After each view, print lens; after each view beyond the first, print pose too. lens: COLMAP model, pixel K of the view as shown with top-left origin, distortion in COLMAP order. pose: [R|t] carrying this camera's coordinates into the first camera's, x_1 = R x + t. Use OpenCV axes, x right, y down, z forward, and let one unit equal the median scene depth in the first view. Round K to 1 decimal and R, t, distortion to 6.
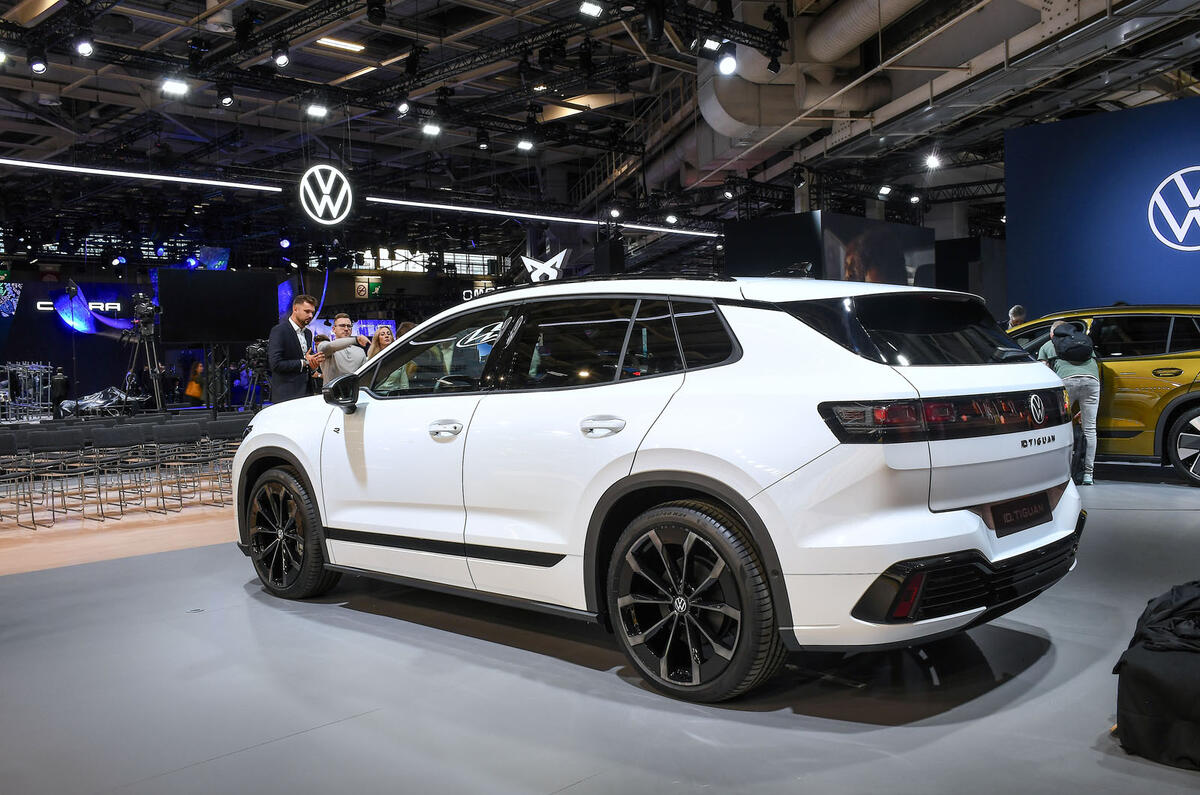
lens RADIAL K [[1081.7, 0, 599.4], [0, 1081.7, 401.7], [0, 0, 1]] dist [-0.017481, 0.030591]
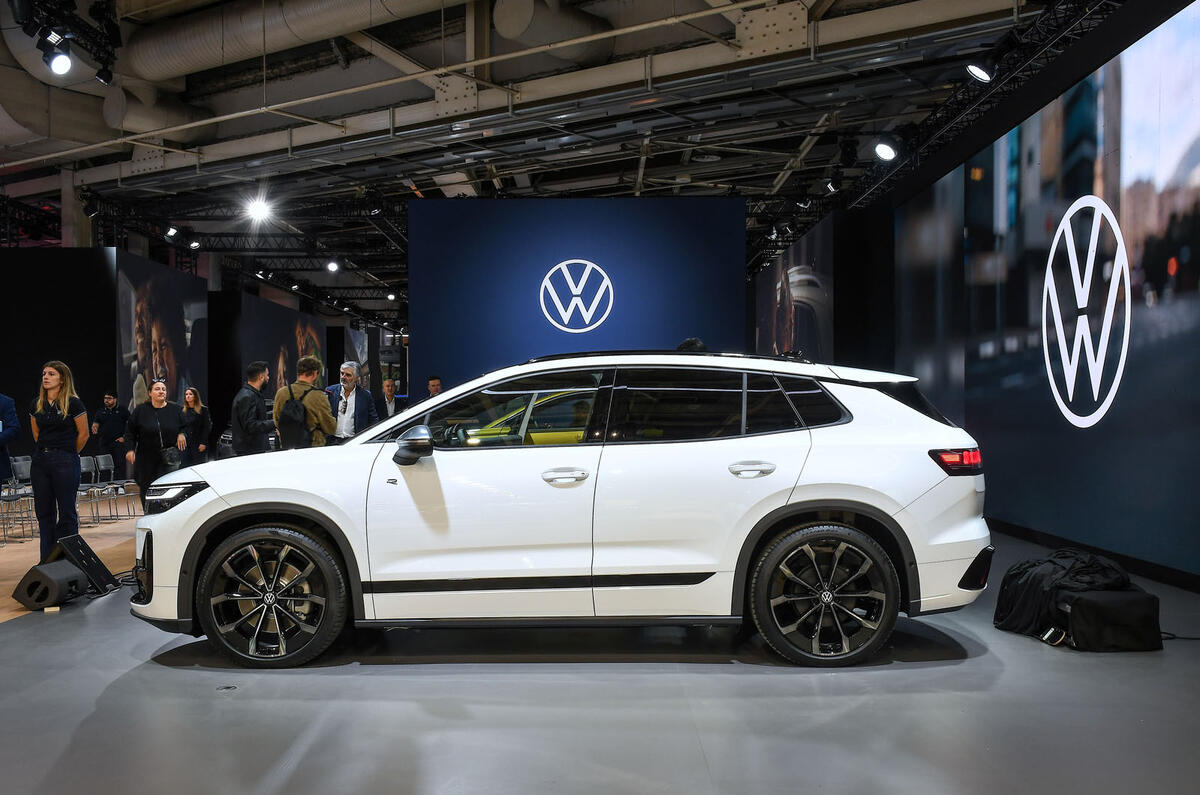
lens RADIAL K [[1301.7, 0, 600.4], [0, 1301.7, 397.6], [0, 0, 1]] dist [0.068973, 0.000000]
pose [[0.737257, 0.033690, 0.674772, -1.063145], [0.008854, 0.998188, -0.059512, 0.024780], [-0.675555, 0.049850, 0.735623, -0.039248]]
